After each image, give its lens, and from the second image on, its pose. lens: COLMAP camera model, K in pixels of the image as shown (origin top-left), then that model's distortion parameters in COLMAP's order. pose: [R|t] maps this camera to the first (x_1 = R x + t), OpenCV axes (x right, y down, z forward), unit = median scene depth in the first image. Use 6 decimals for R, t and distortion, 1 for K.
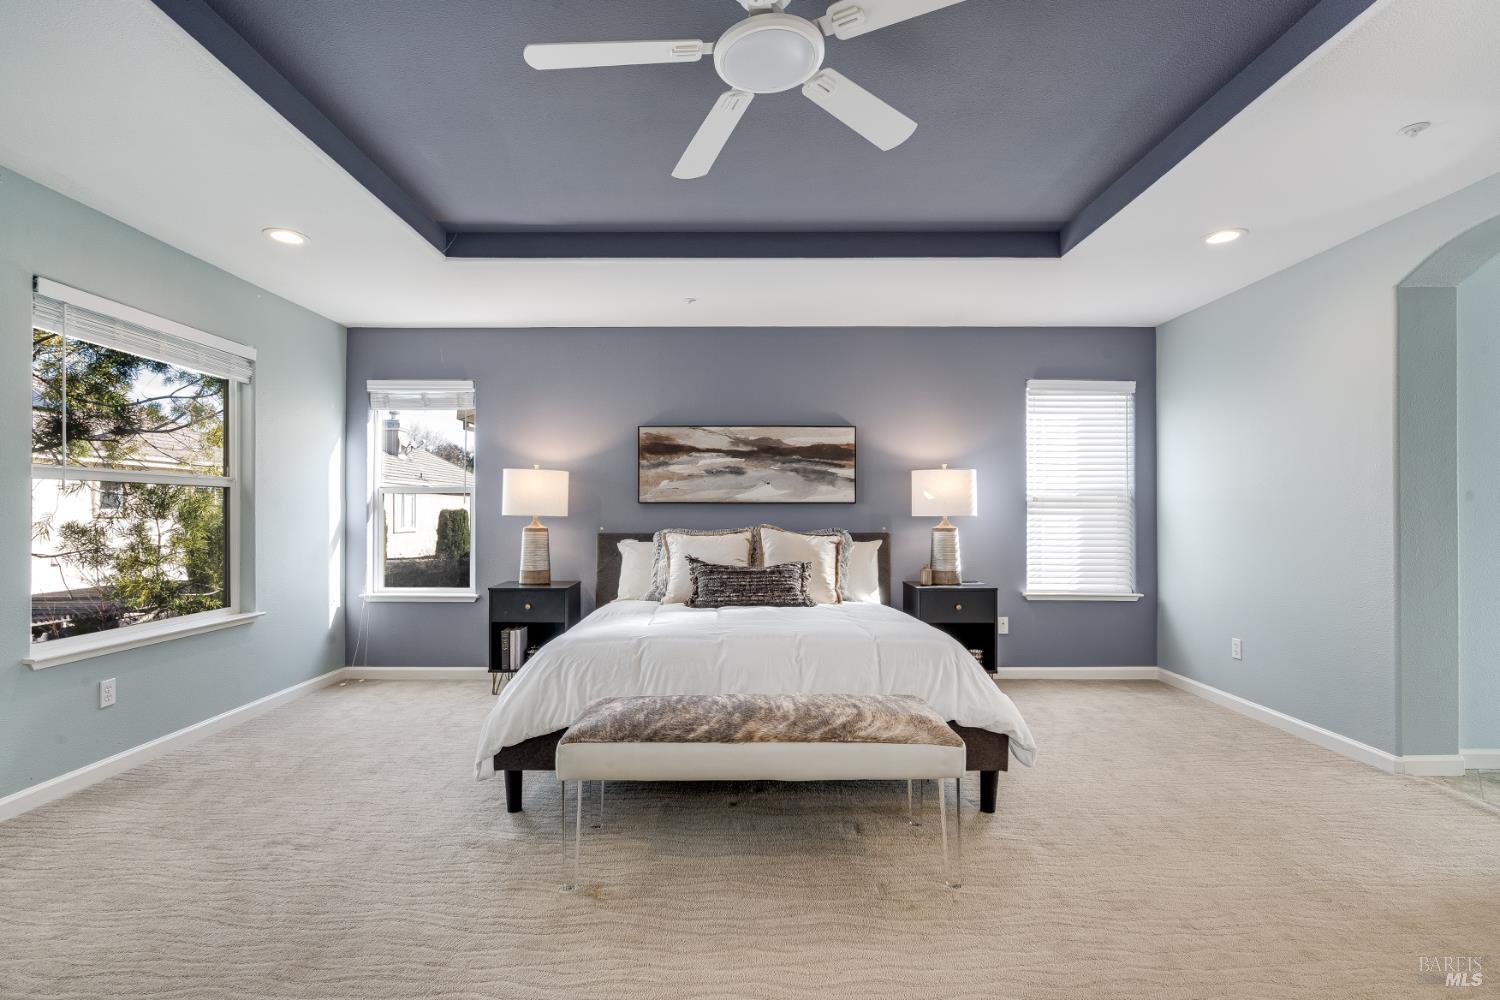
lens RADIAL K [[678.5, 0, 743.6], [0, 678.5, 503.4], [0, 0, 1]] dist [-0.002044, 0.001728]
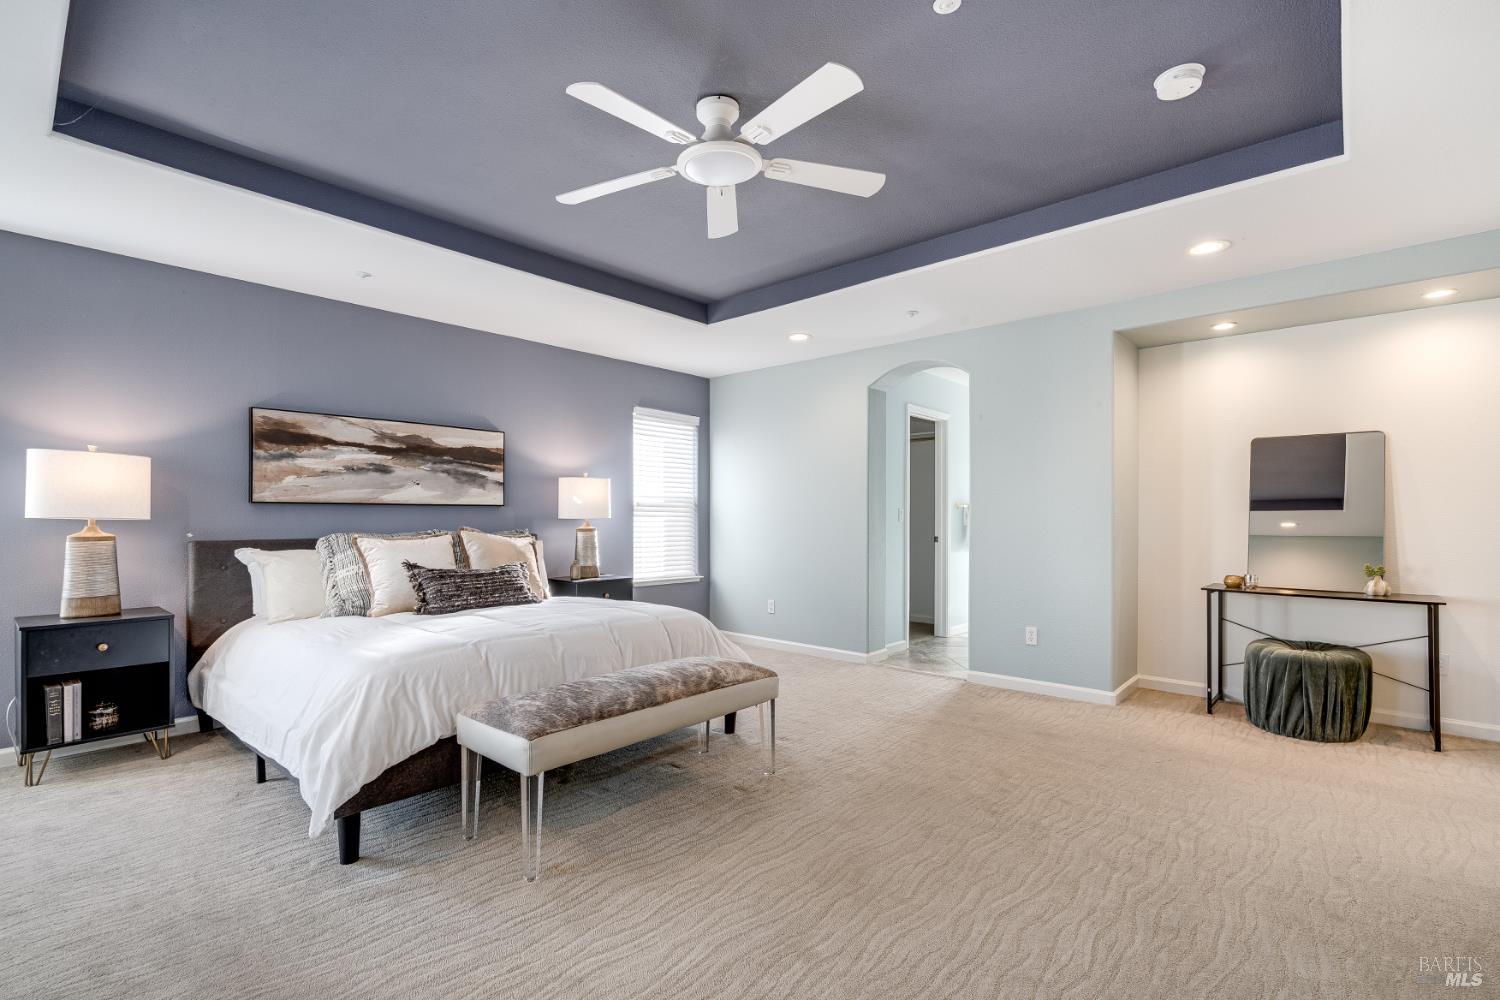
lens RADIAL K [[678.5, 0, 736.2], [0, 678.5, 513.0], [0, 0, 1]] dist [-0.002044, 0.001728]
pose [[0.678875, 0.004085, 0.734243, -0.377282], [-0.012102, 0.999911, 0.005627, 0.000282], [-0.734155, -0.012706, 0.678864, 0.036571]]
